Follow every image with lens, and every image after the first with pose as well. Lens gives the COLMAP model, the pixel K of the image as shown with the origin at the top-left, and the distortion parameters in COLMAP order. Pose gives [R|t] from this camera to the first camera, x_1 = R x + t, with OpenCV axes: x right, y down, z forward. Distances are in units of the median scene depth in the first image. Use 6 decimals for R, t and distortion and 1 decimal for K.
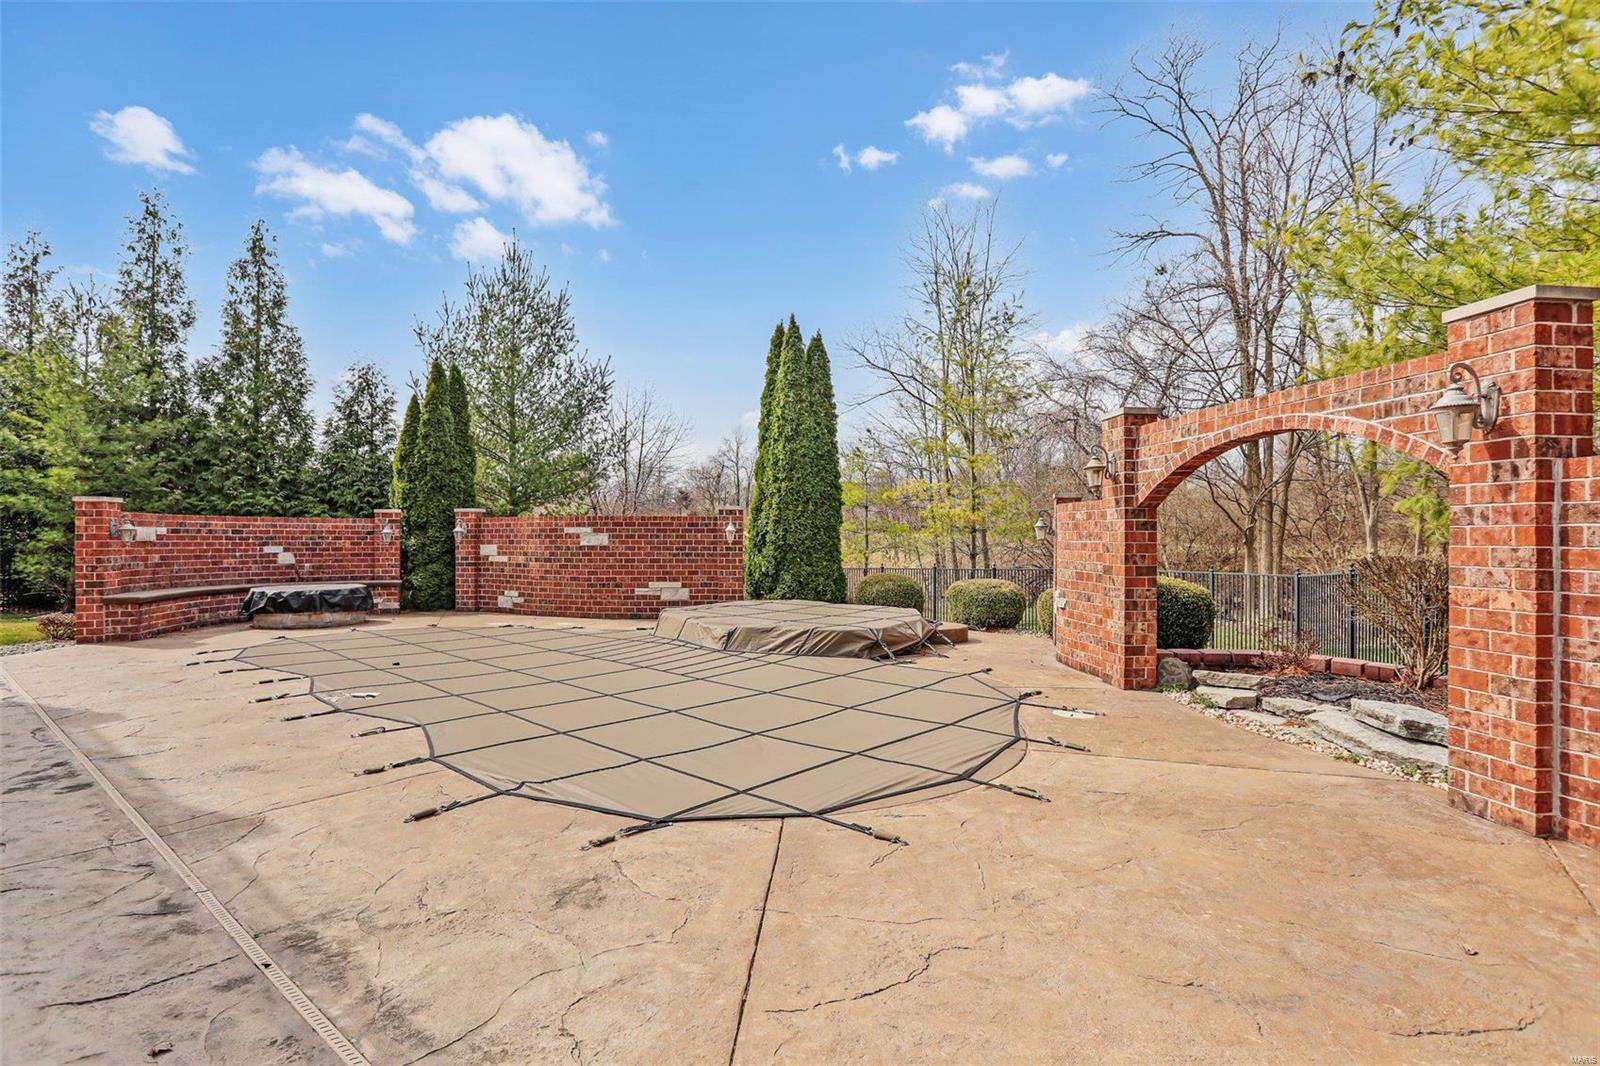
lens RADIAL K [[827.8, 0, 800.0], [0, 827.8, 533.0], [0, 0, 1]] dist [0.000139, 0.000976]
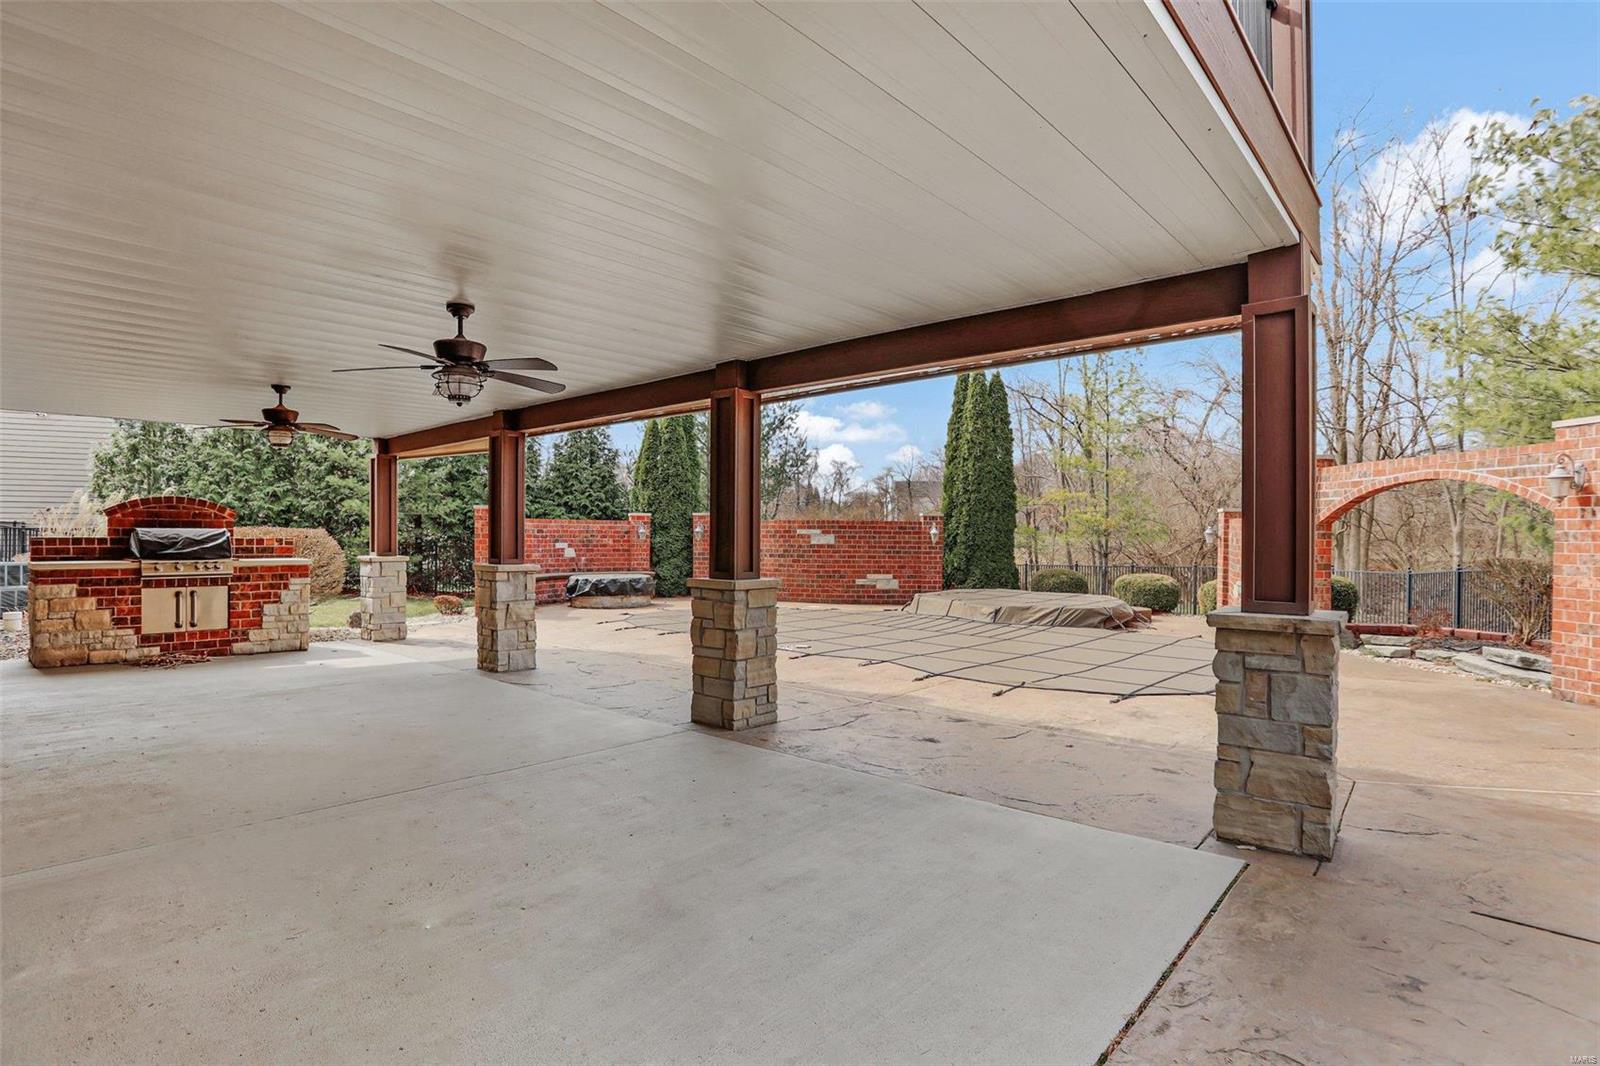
lens RADIAL K [[883.0, 0, 802.0], [0, 883.0, 538.0], [0, 0, 1]] dist [0.039110, 0.000122]
pose [[0.999962, 0.007745, 0.004108, -0.284924], [-0.007789, 0.999911, 0.010844, -0.008449], [-0.004024, -0.010875, 0.999933, -0.319739]]
